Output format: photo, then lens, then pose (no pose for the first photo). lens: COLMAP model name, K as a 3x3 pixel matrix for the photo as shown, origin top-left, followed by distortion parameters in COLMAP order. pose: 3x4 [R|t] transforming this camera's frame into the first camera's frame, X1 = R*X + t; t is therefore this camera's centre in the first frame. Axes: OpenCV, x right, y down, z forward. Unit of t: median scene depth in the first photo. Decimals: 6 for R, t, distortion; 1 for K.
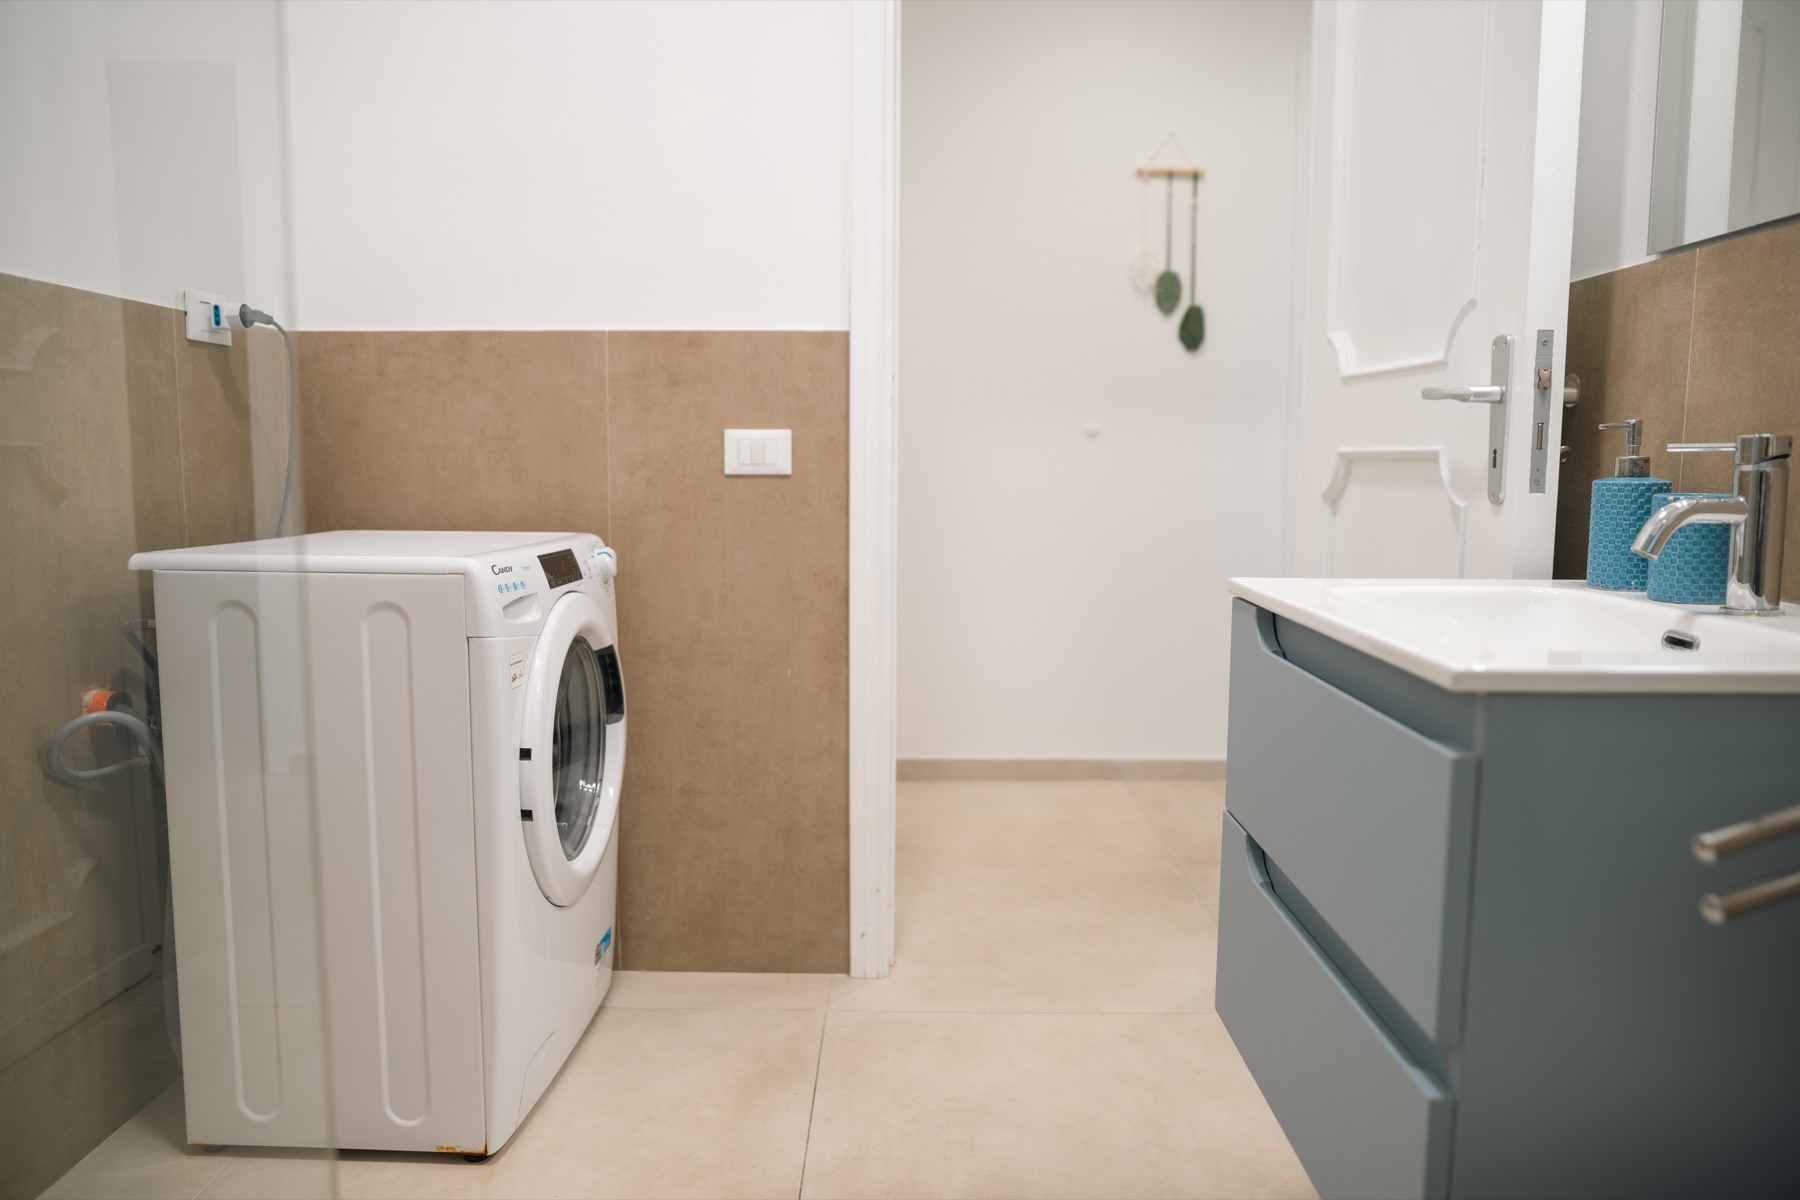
lens RADIAL K [[1258.7, 0, 914.2], [0, 1258.7, 588.6], [0, 0, 1]] dist [-0.069806, 0.060693]
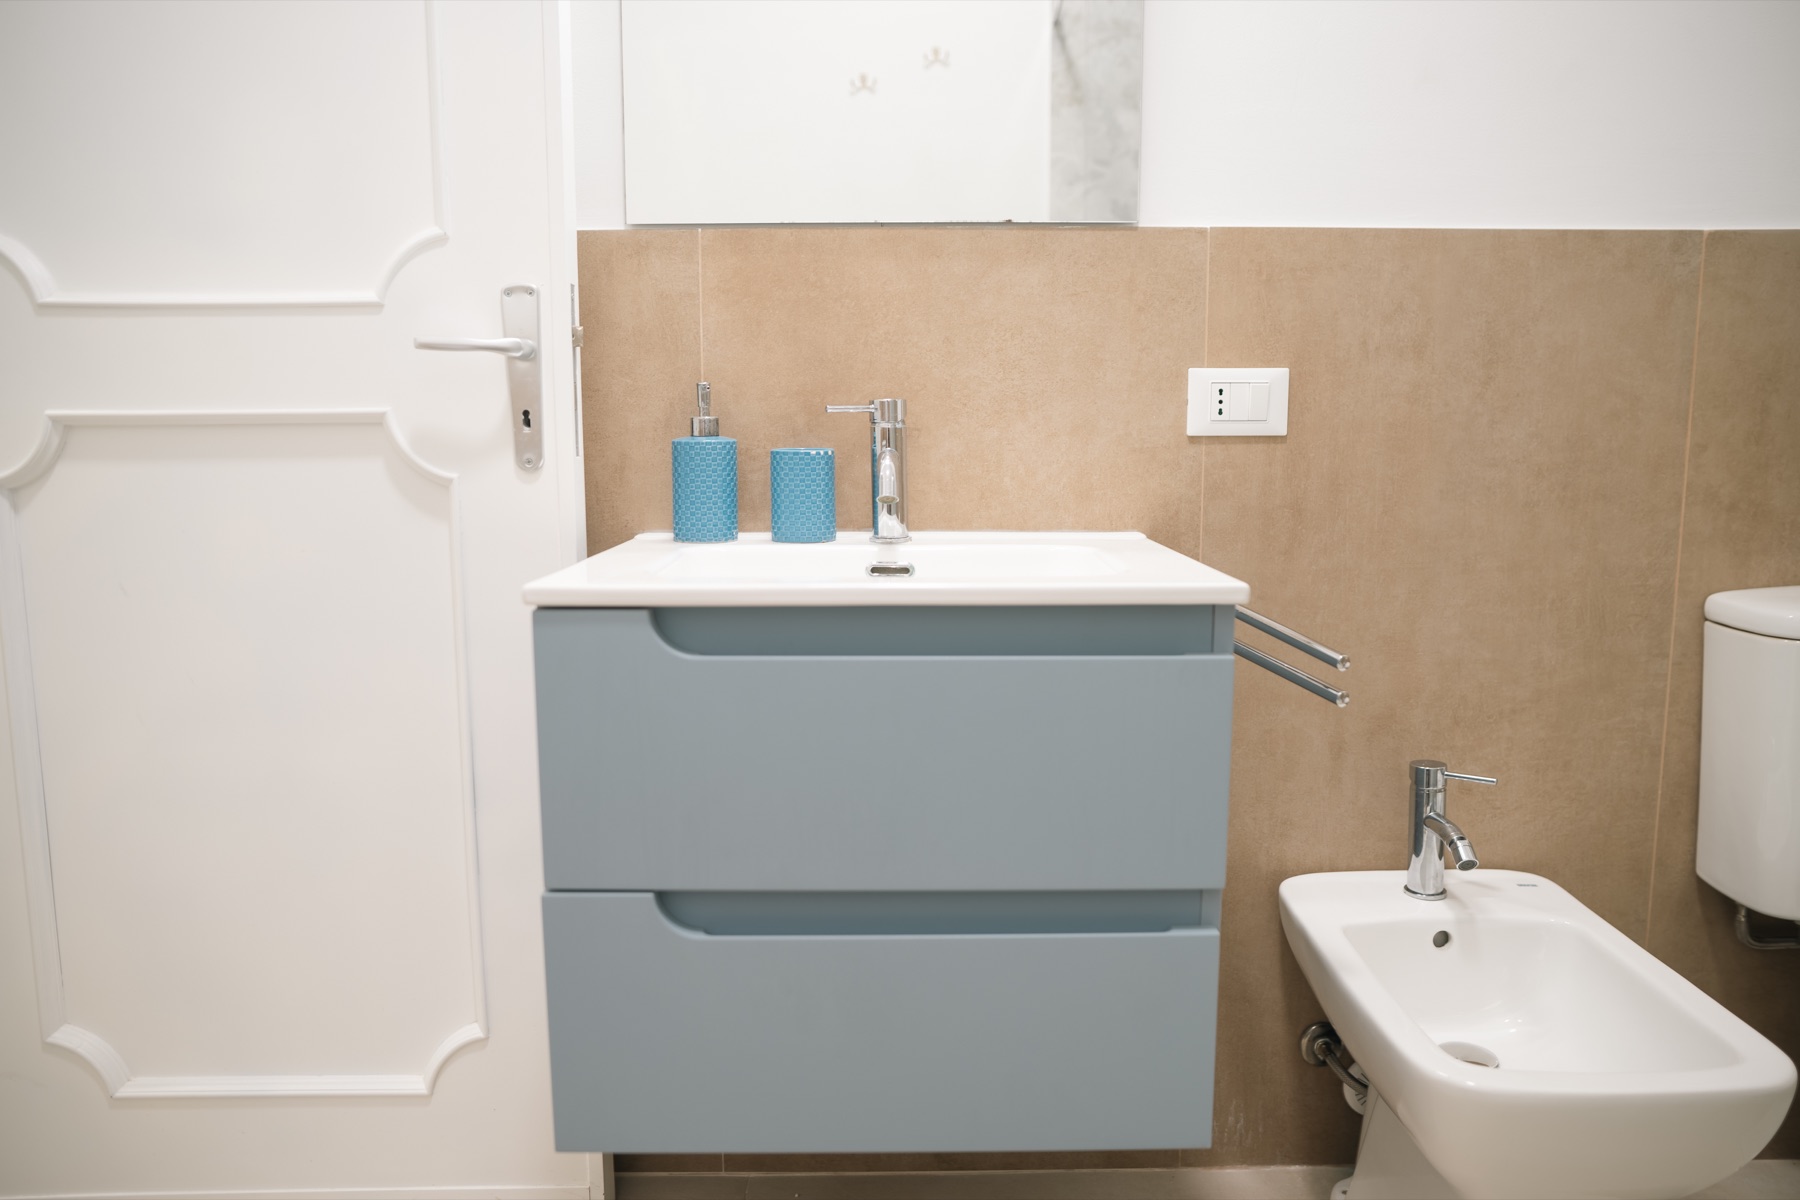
lens RADIAL K [[1258.7, 0, 907.2], [0, 1258.7, 599.1], [0, 0, 1]] dist [-0.069806, 0.060693]
pose [[-0.017400, -0.137432, 0.990358, -0.524032], [0.107973, 0.984458, 0.138510, -0.083604], [-0.994002, 0.109342, -0.002290, 0.853585]]
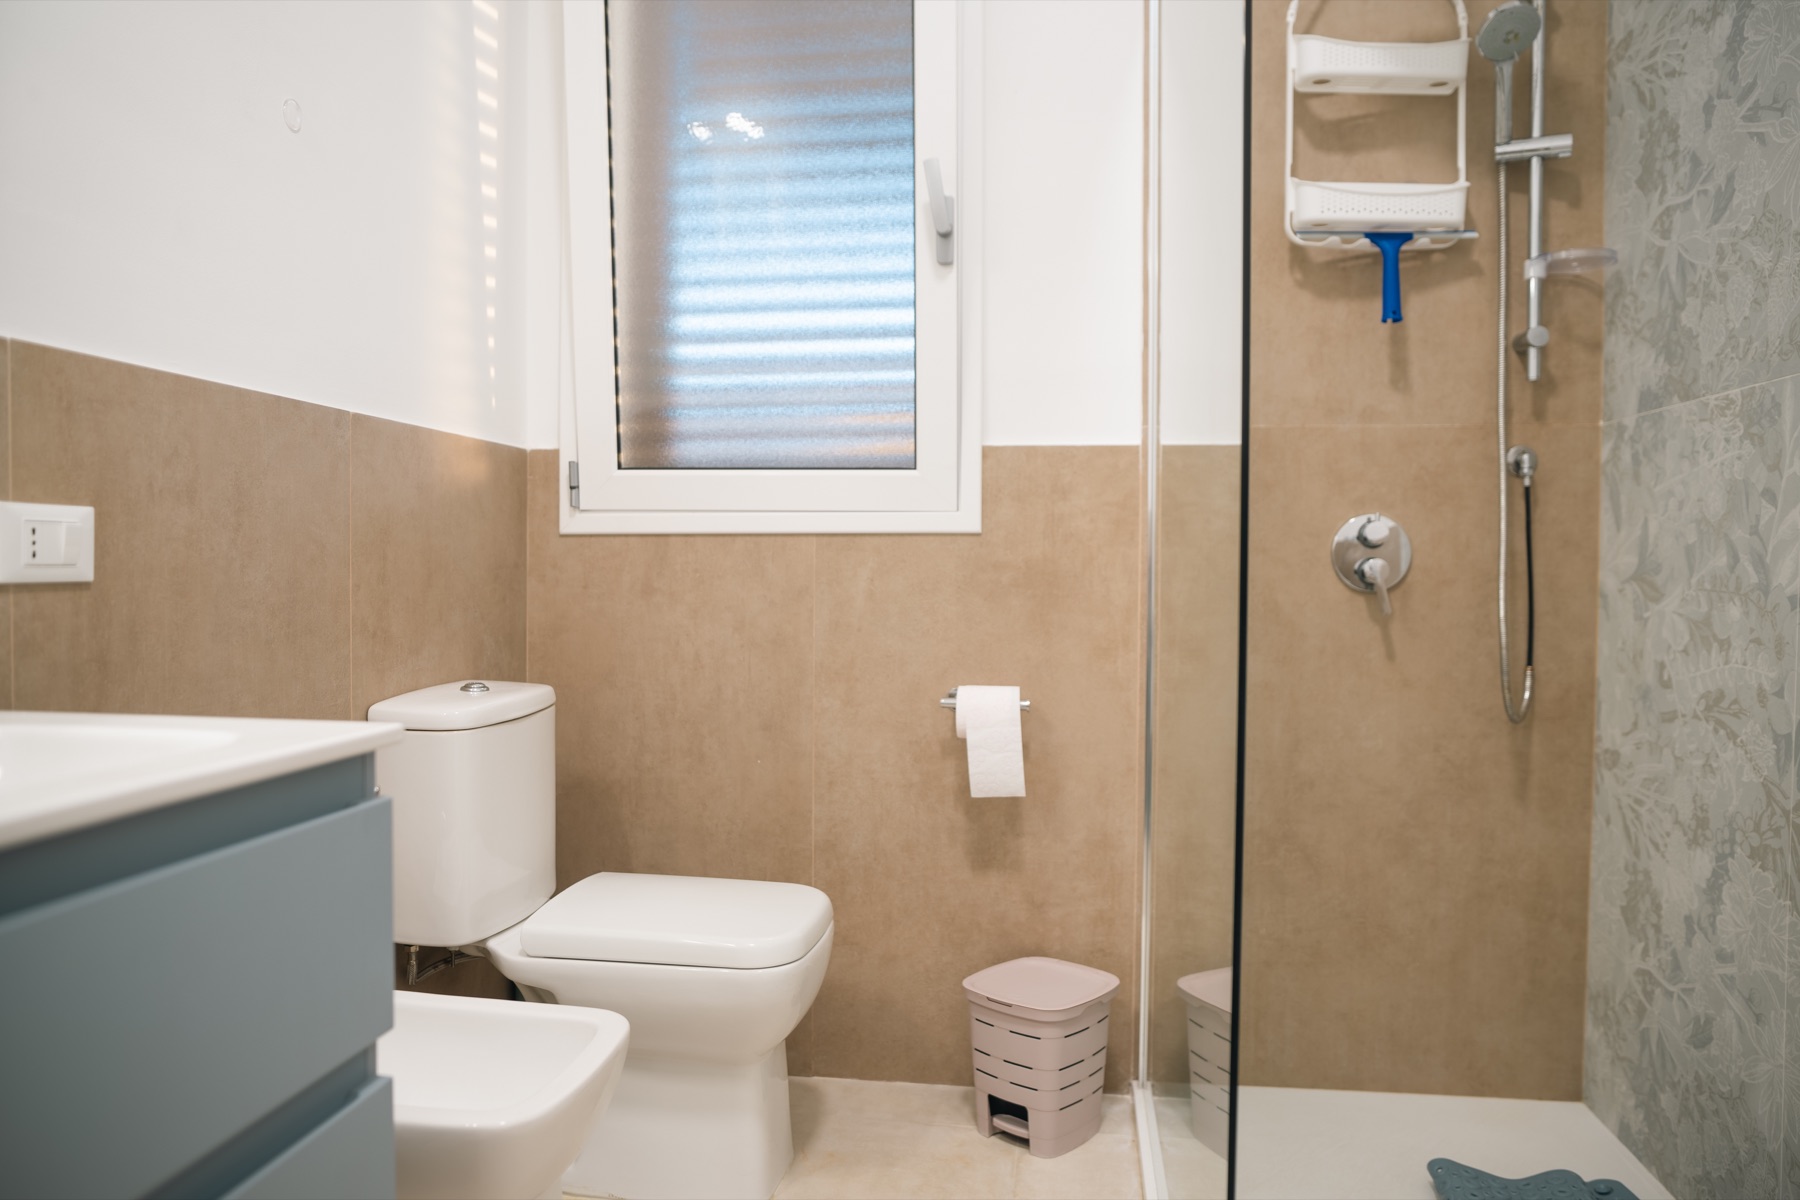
lens RADIAL K [[1258.7, 0, 906.5], [0, 1258.7, 607.3], [0, 0, 1]] dist [-0.069806, 0.060693]
pose [[-0.993315, -0.011709, 0.114841, -0.379839], [0.004054, 0.990690, 0.136078, -0.109843], [-0.115365, 0.135634, -0.984019, 1.077093]]
